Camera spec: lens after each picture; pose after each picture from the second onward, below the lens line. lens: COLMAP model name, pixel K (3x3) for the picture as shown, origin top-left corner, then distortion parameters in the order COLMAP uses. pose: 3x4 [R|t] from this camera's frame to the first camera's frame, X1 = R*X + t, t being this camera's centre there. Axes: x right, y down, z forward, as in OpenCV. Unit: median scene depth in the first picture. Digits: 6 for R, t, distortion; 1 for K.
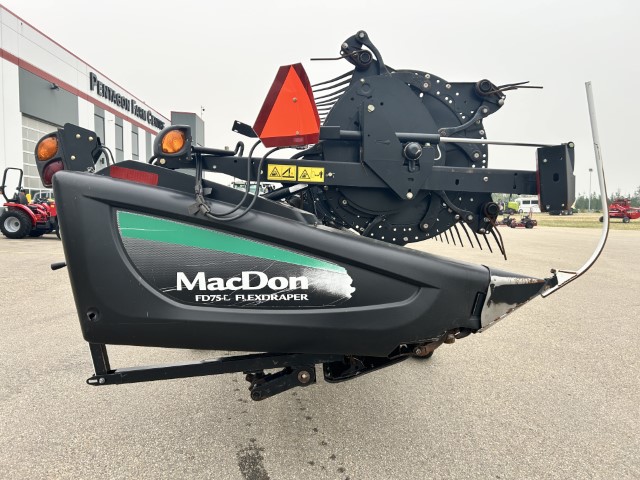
lens RADIAL K [[481.2, 0, 317.1], [0, 481.2, 240.7], [0, 0, 1]] dist [0.036241, -0.045428]
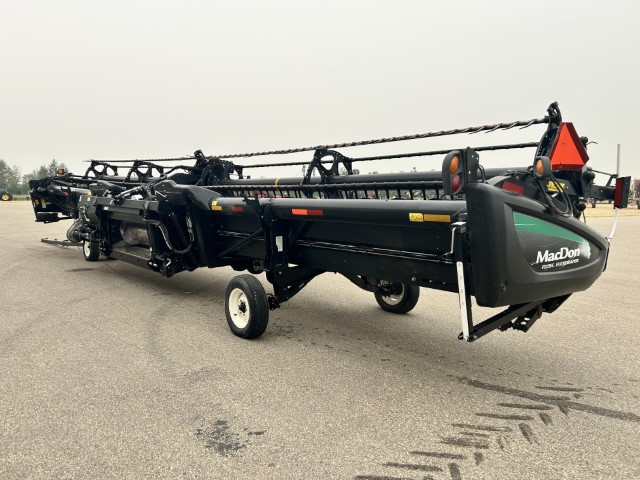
lens RADIAL K [[481.2, 0, 317.1], [0, 481.2, 240.7], [0, 0, 1]] dist [0.036241, -0.045428]
pose [[0.759333, -0.059217, 0.648002, -0.155263], [0.040987, 0.998226, 0.043192, -0.005538], [-0.649410, -0.006238, 0.760413, 0.024207]]
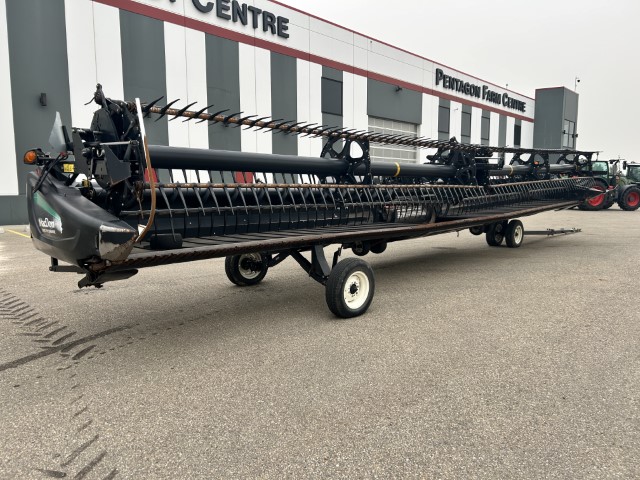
lens RADIAL K [[481.2, 0, 317.1], [0, 481.2, 240.7], [0, 0, 1]] dist [0.036241, -0.045428]
pose [[0.707207, 0.059287, -0.704517, 0.180041], [-0.035716, 0.998201, 0.048149, 0.001559], [0.706104, -0.008889, 0.708052, 0.029158]]
